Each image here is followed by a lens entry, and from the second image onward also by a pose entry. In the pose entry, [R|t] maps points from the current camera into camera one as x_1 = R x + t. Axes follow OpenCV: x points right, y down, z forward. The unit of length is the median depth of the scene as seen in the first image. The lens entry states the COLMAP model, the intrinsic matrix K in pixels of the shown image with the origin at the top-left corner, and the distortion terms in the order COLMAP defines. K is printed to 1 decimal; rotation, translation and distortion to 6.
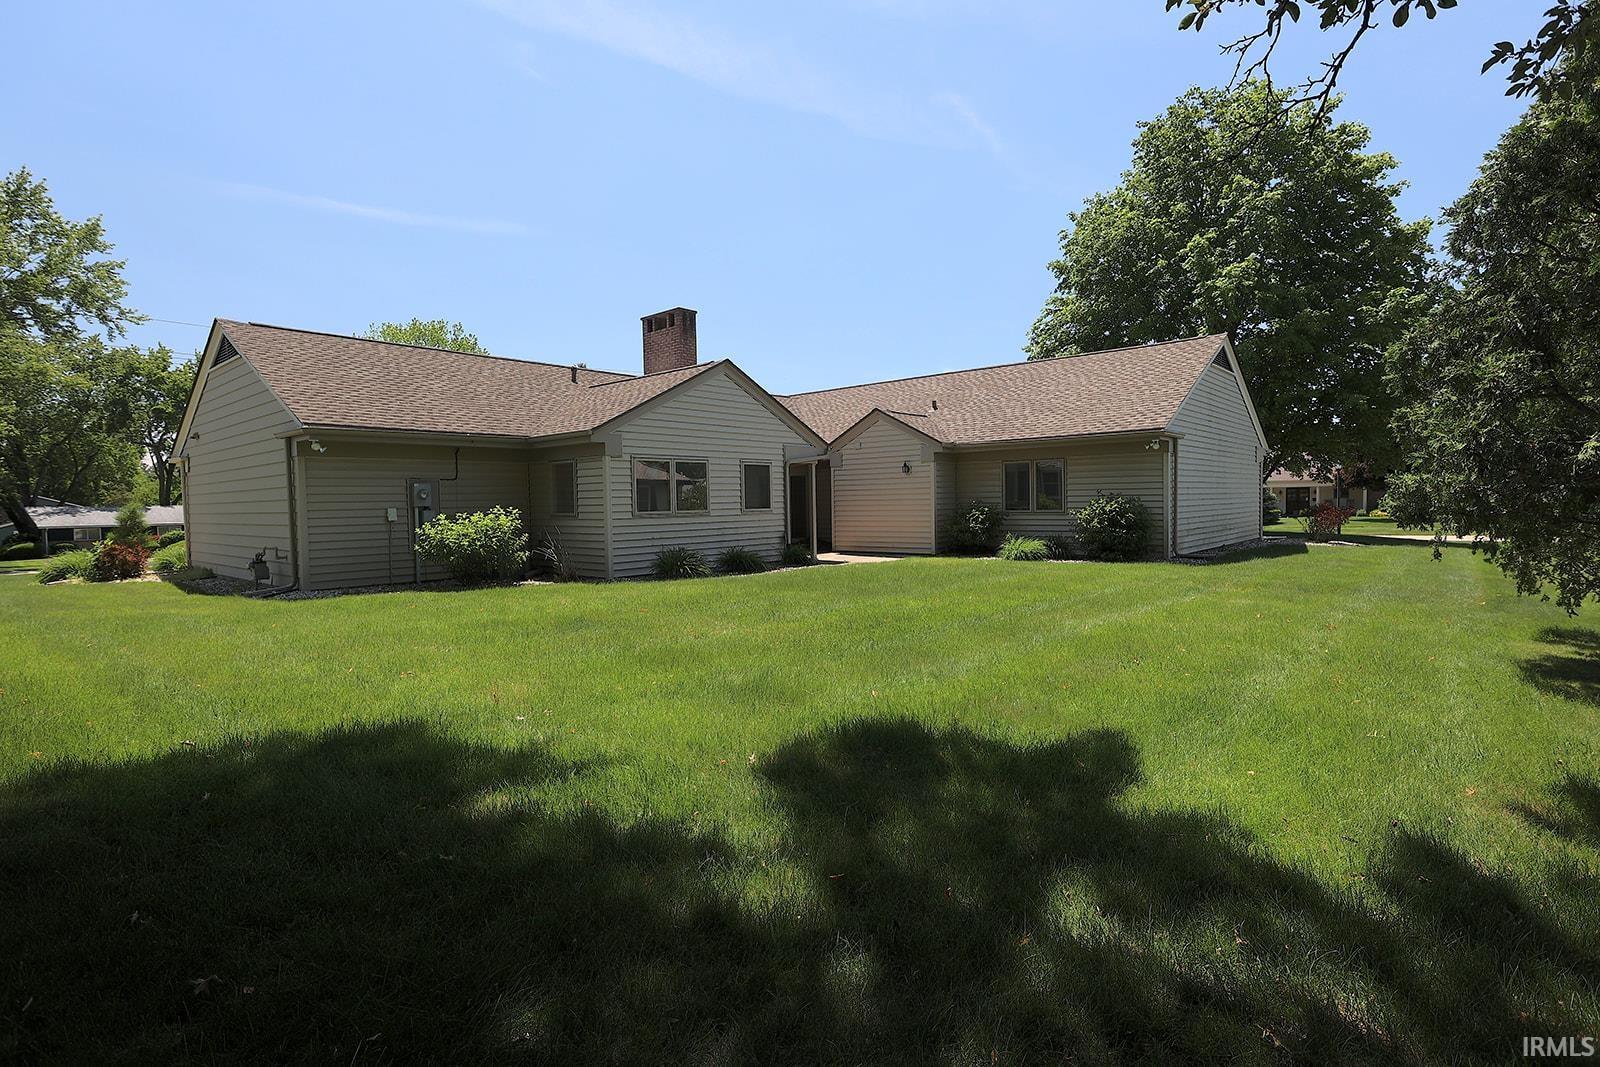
lens RADIAL K [[731.7, 0, 801.6], [0, 731.7, 531.2], [0, 0, 1]] dist [-0.015437, 0.007704]
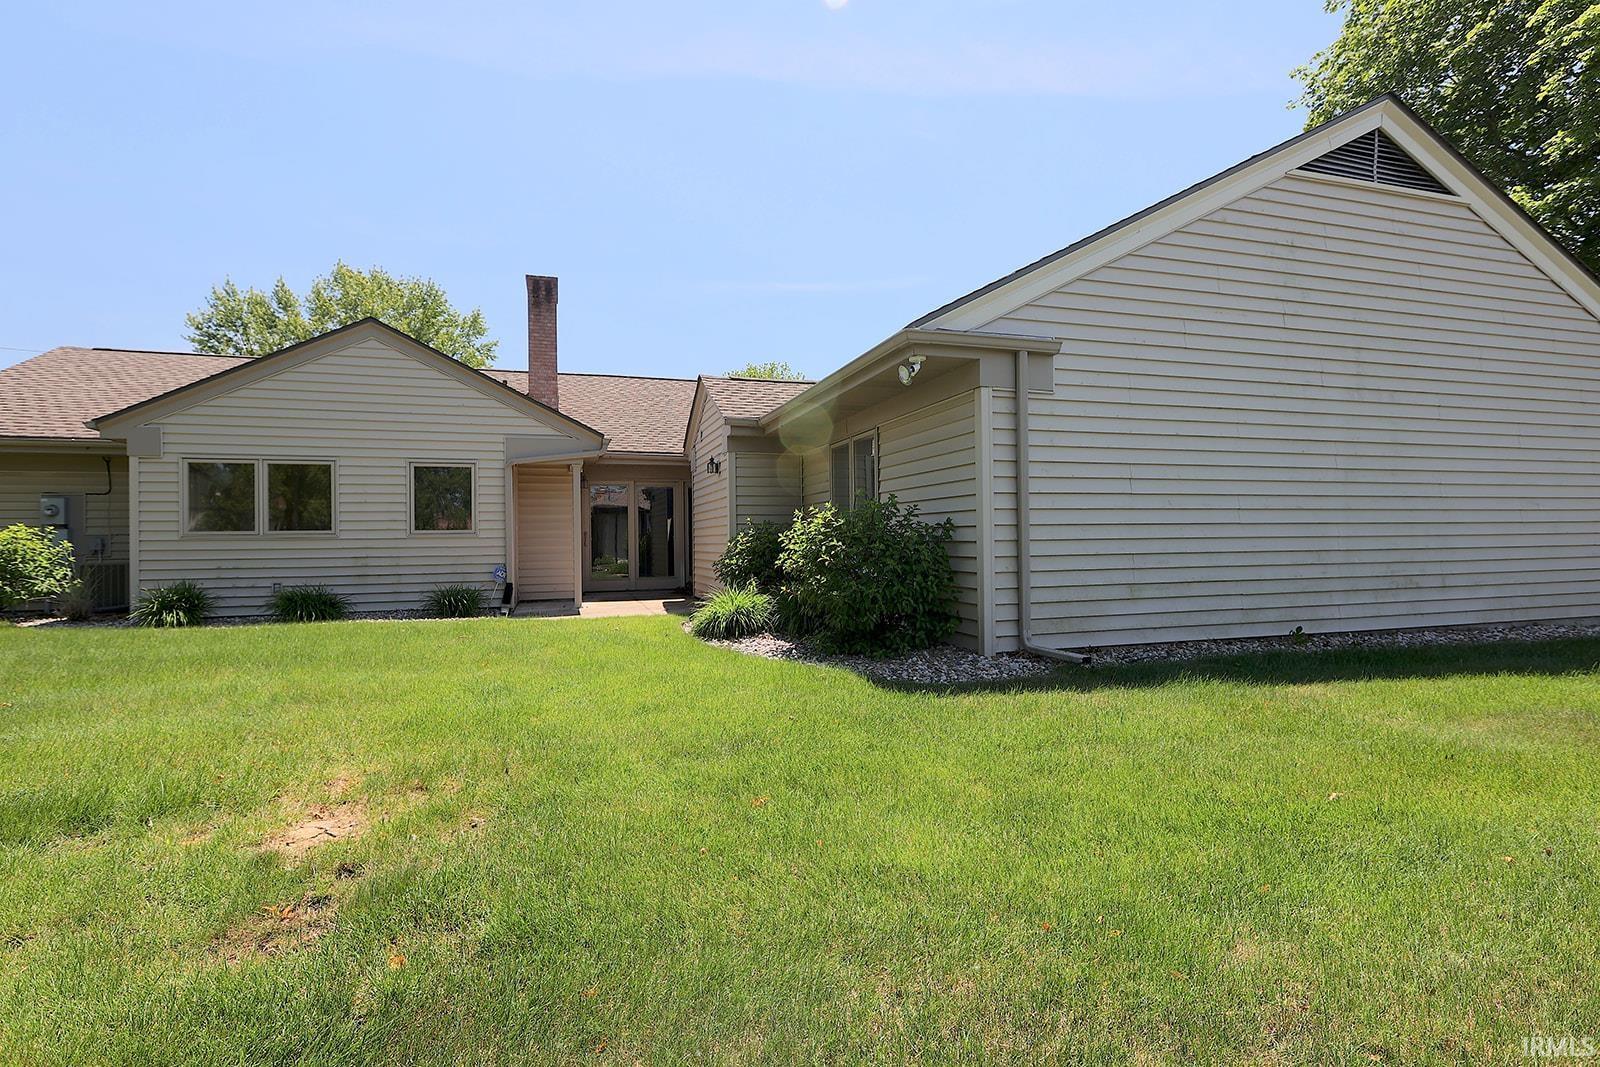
lens RADIAL K [[731.7, 0, 801.6], [0, 731.7, 531.2], [0, 0, 1]] dist [-0.015437, 0.007704]
pose [[0.863060, 0.002928, -0.505093, 0.618497], [-0.024181, 0.999076, -0.035526, -0.013877], [0.504522, 0.042874, 0.862334, 0.614346]]
